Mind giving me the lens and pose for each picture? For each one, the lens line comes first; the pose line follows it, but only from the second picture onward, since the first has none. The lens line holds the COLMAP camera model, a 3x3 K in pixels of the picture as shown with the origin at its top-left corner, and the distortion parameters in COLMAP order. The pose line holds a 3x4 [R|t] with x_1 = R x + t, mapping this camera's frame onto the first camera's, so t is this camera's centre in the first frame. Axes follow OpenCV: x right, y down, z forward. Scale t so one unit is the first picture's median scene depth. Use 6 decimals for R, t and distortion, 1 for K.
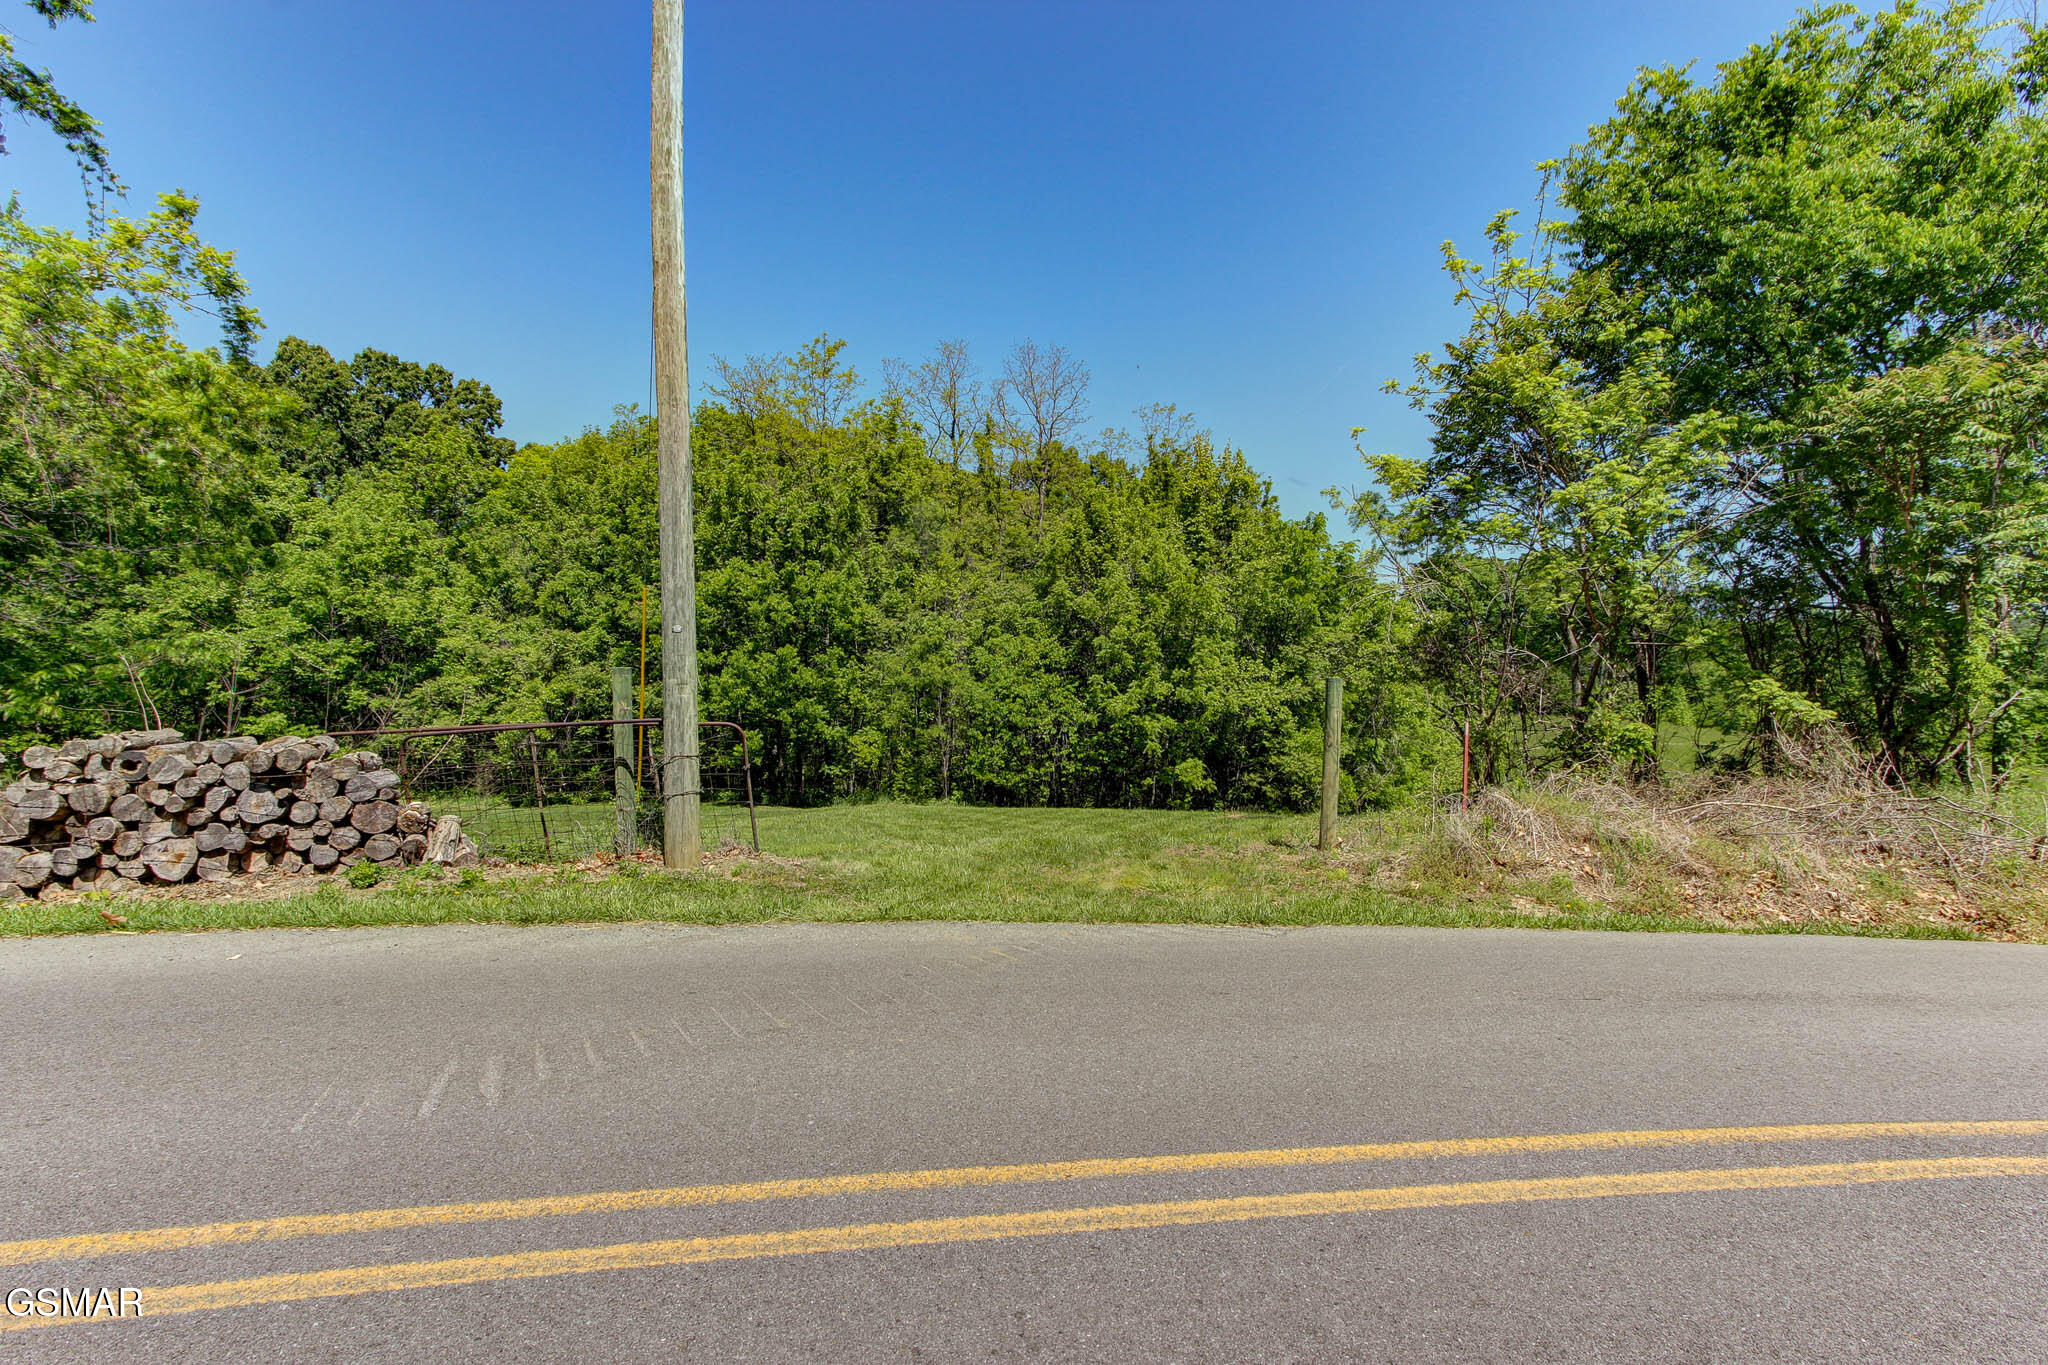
lens RADIAL K [[936.9, 0, 1021.7], [0, 936.9, 682.5], [0, 0, 1]] dist [0.004225, 0.000723]
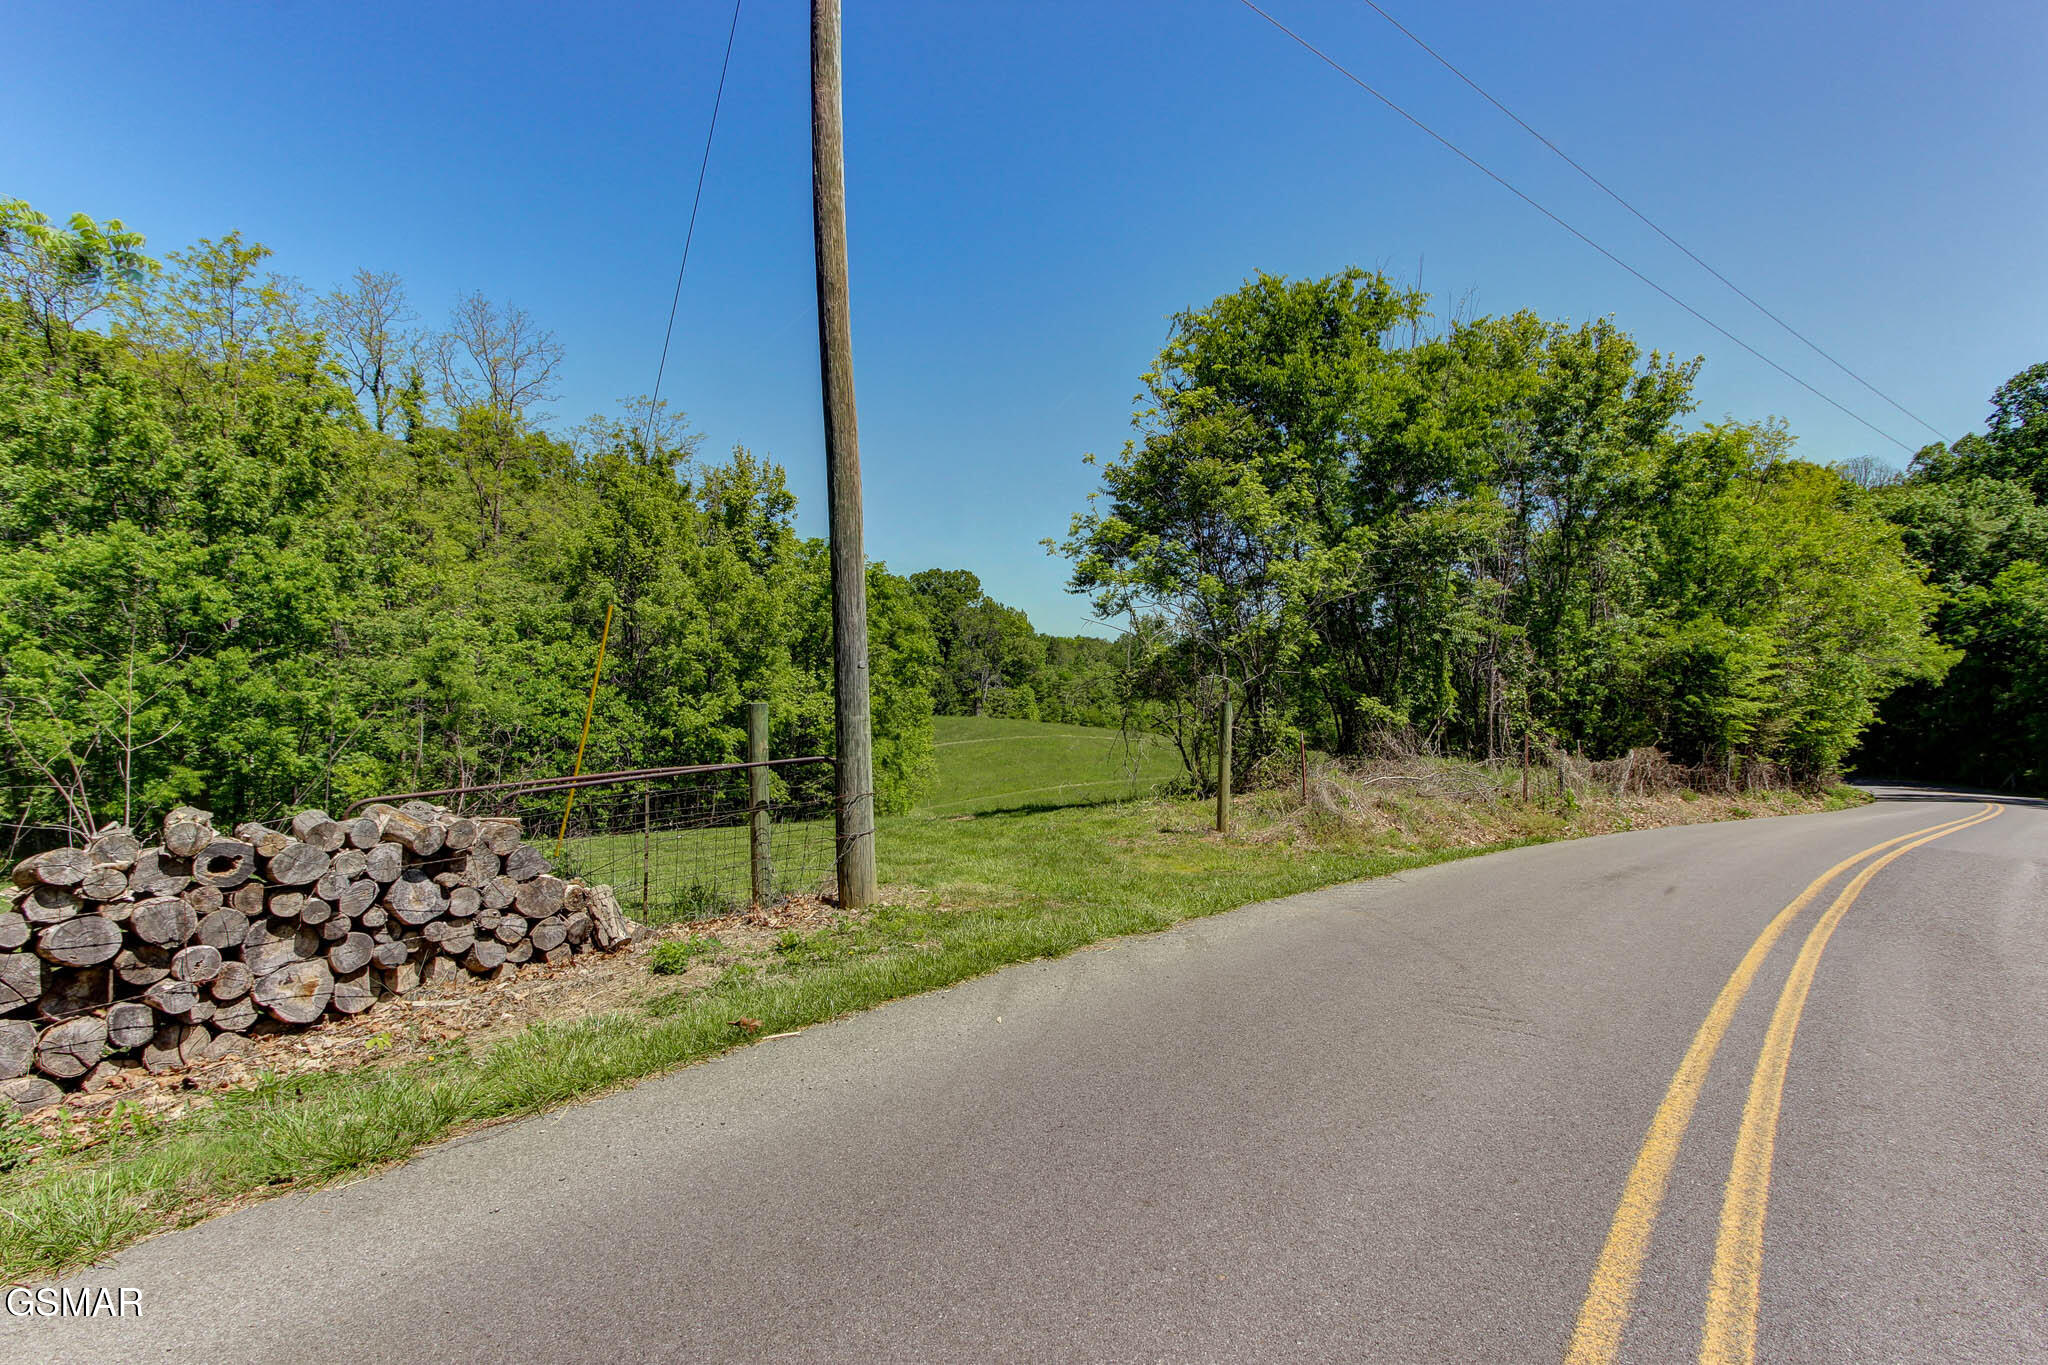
lens RADIAL K [[936.9, 0, 1016.7], [0, 936.9, 684.5], [0, 0, 1]] dist [0.004225, 0.000723]
pose [[0.804580, -0.002100, 0.593840, -0.855336], [0.003157, 0.999995, -0.000741, -0.035859], [-0.593836, 0.002471, 0.804583, 0.122480]]
